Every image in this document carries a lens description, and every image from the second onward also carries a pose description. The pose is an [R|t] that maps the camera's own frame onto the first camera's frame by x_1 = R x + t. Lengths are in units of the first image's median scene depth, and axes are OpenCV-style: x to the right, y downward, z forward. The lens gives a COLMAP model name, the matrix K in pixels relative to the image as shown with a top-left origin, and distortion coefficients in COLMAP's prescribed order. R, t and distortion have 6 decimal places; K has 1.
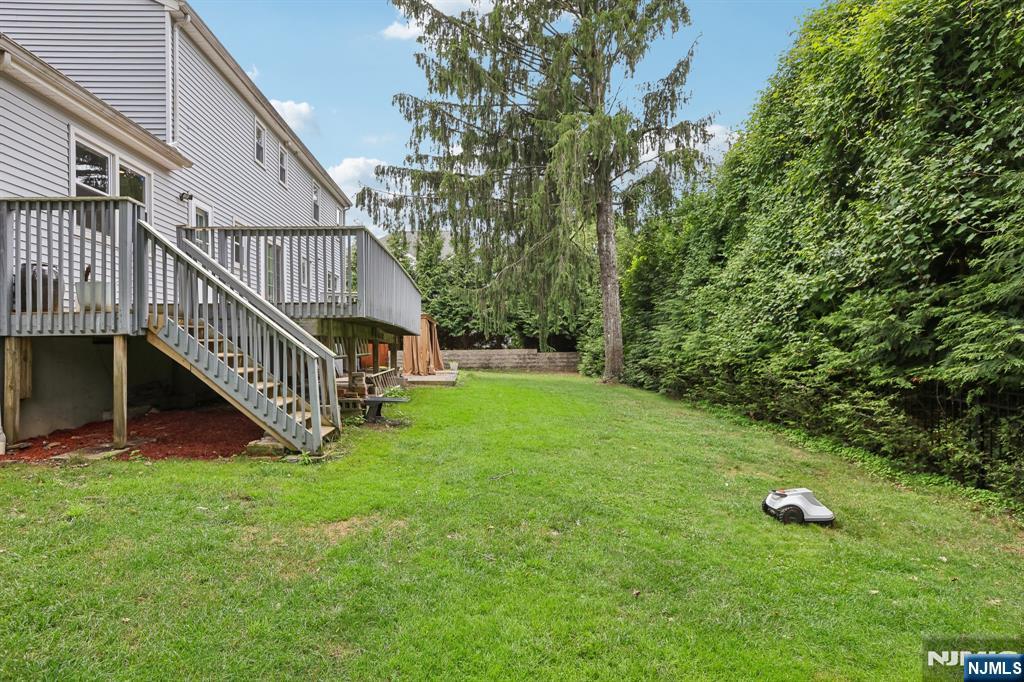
lens RADIAL K [[552.3, 0, 482.1], [0, 552.3, 329.7], [0, 0, 1]] dist [-0.030599, 0.002516]
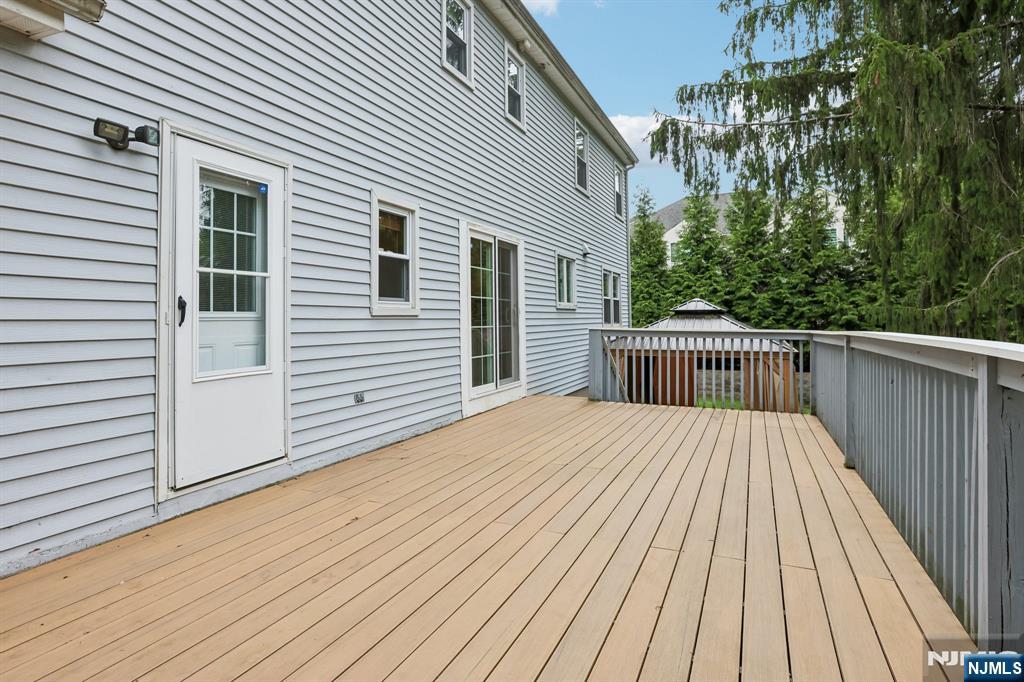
lens RADIAL K [[552.3, 0, 510.8], [0, 552.3, 301.9], [0, 0, 1]] dist [-0.030599, 0.002516]
pose [[0.904929, -0.010067, -0.425444, -0.121827], [0.012916, 0.999909, 0.003812, -0.080616], [0.425367, -0.008945, 0.904977, 0.436004]]
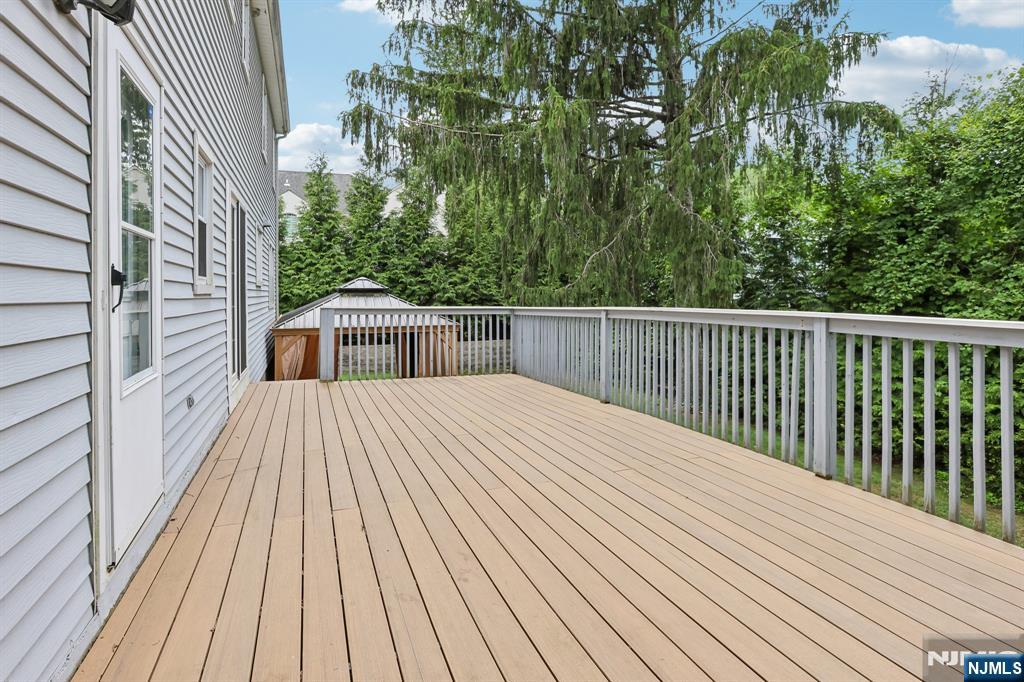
lens RADIAL K [[552.3, 0, 520.0], [0, 552.3, 274.3], [0, 0, 1]] dist [-0.030599, 0.002516]
pose [[0.939624, 0.016488, 0.341810, -0.248664], [-0.015422, 0.999864, -0.005835, -0.081959], [-0.341860, 0.000212, 0.939751, 0.414475]]
